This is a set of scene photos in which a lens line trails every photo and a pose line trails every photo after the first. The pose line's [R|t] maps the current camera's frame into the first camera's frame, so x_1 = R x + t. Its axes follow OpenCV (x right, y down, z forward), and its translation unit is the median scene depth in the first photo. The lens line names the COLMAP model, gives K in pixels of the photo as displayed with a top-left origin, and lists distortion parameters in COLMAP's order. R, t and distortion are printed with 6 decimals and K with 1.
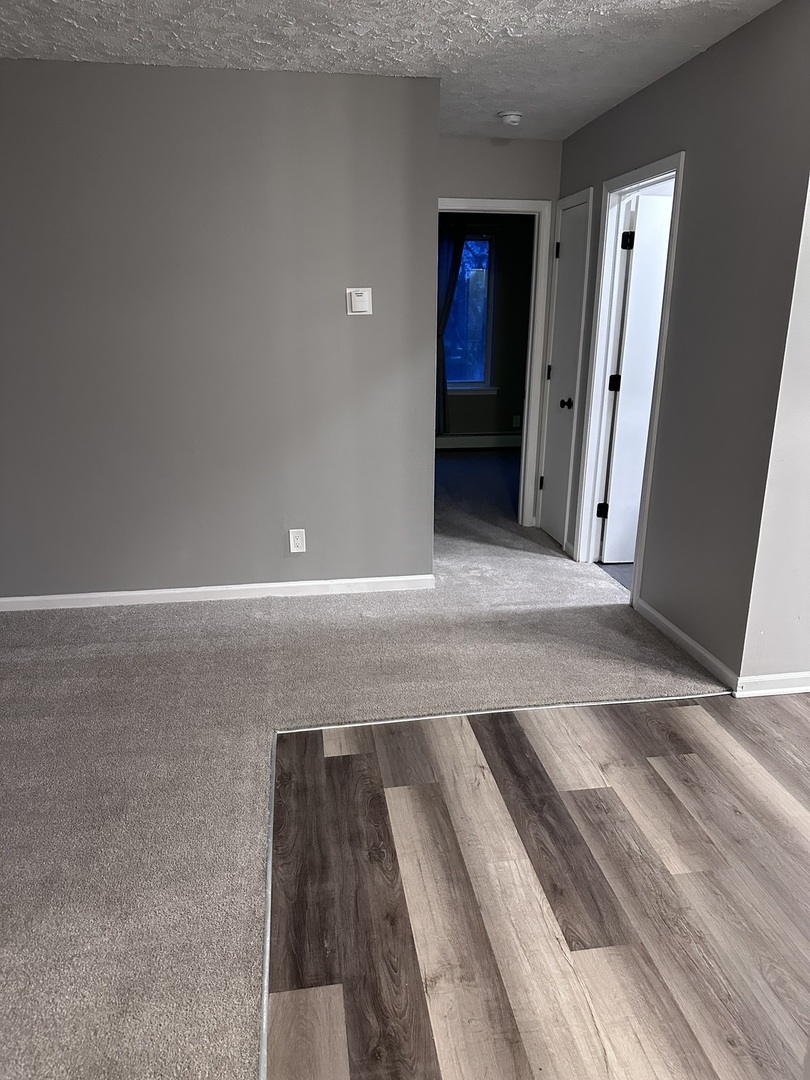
lens RADIAL K [[761.2, 0, 405.0], [0, 761.2, 540.0], [0, 0, 1]] dist [0.065768, -0.085977]
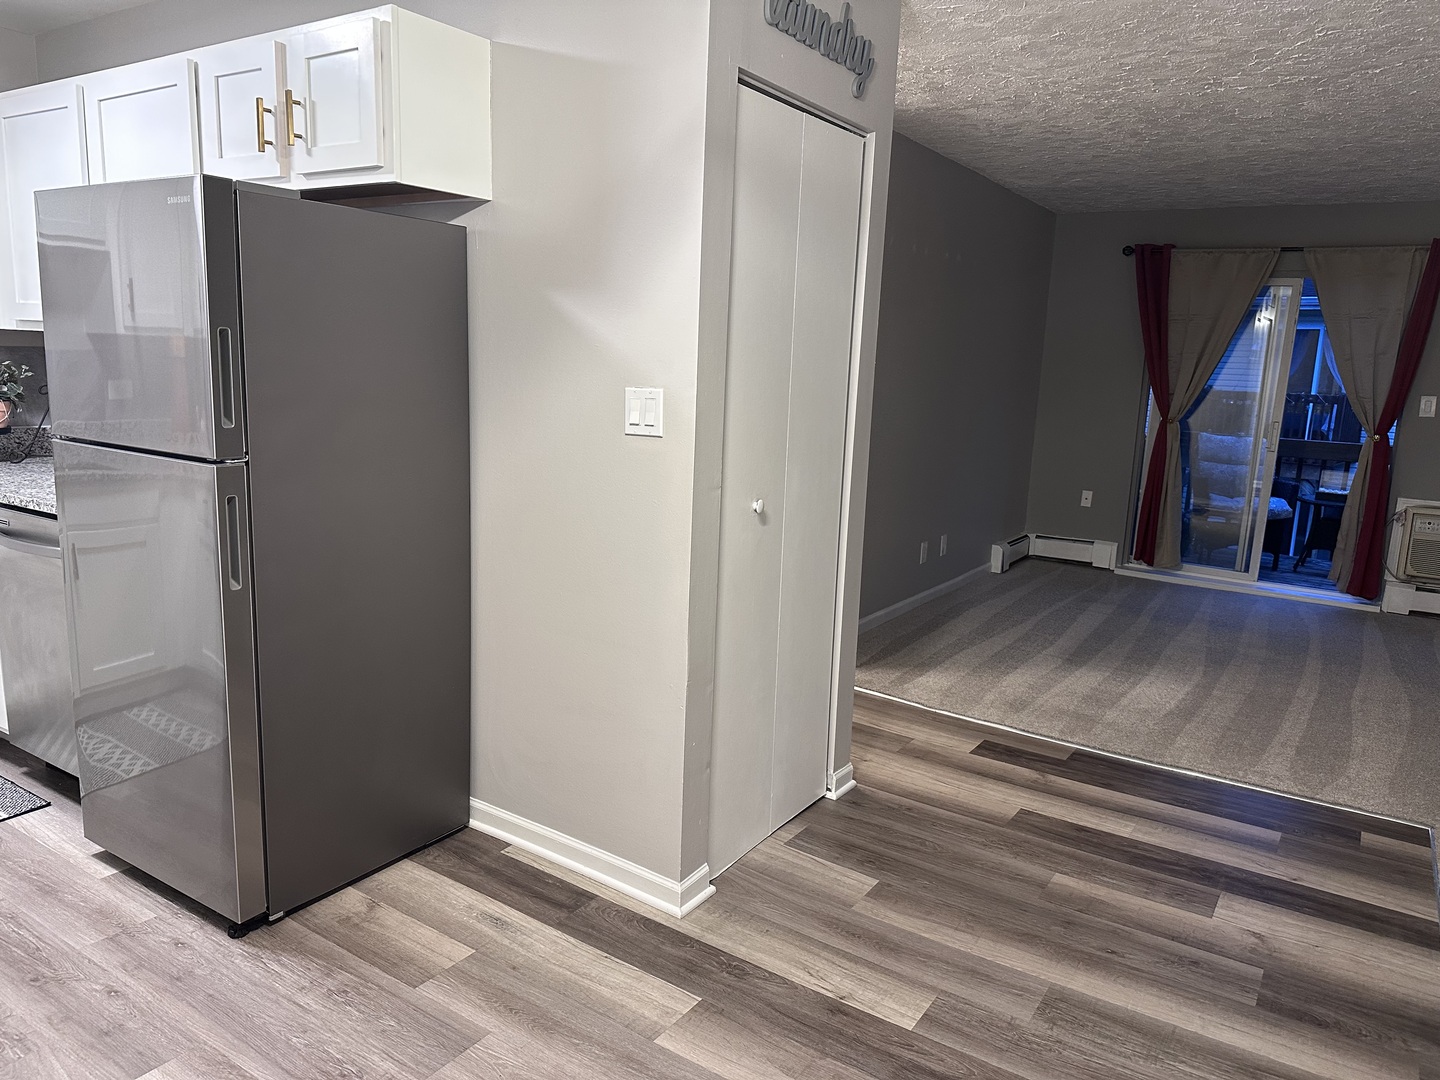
lens RADIAL K [[1014.9, 0, 720.0], [0, 1014.9, 540.0], [0, 0, 1]] dist [0.065768, -0.085977]
pose [[-0.664756, 0.100706, -0.740242, 1.358821], [-0.254686, 0.900963, 0.351286, -0.282434], [0.702307, 0.422048, -0.573271, 1.075987]]
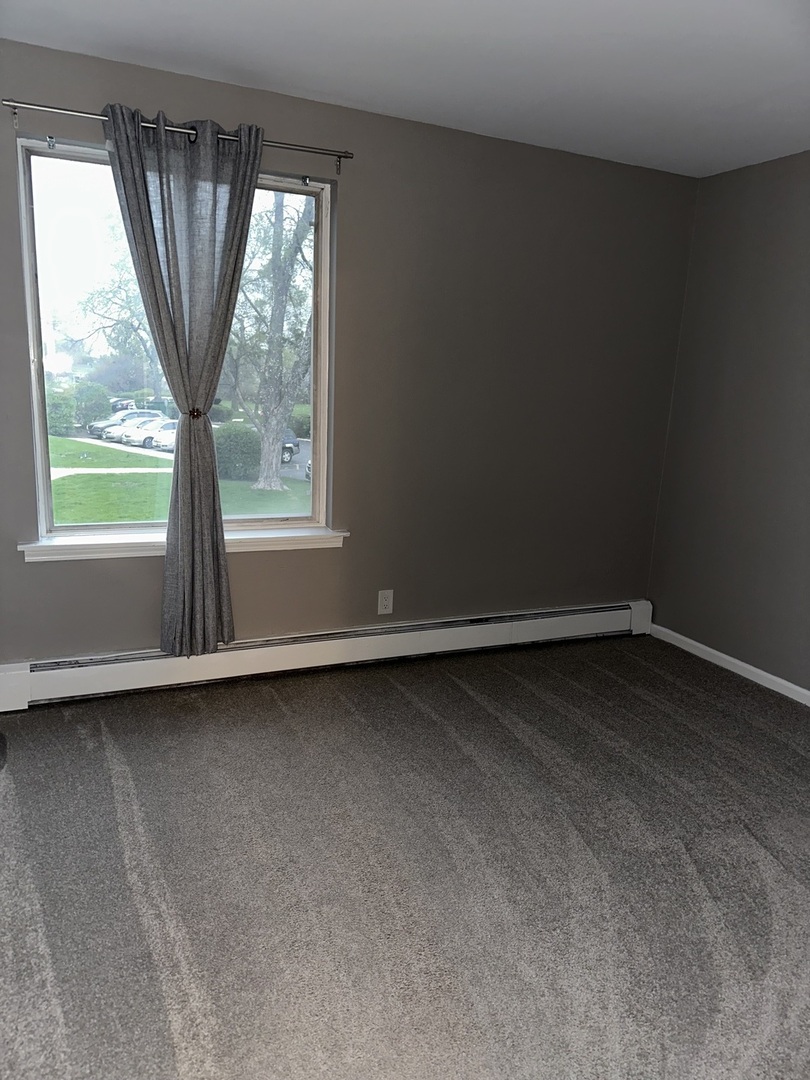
lens RADIAL K [[747.7, 0, 405.0], [0, 747.7, 540.0], [0, 0, 1]] dist [0.003780, -0.029057]
pose [[0.959820, -0.027755, 0.279241, 0.117309], [0.047274, 0.996868, -0.063407, -0.543139], [-0.276607, 0.074060, 0.958125, 1.914459]]
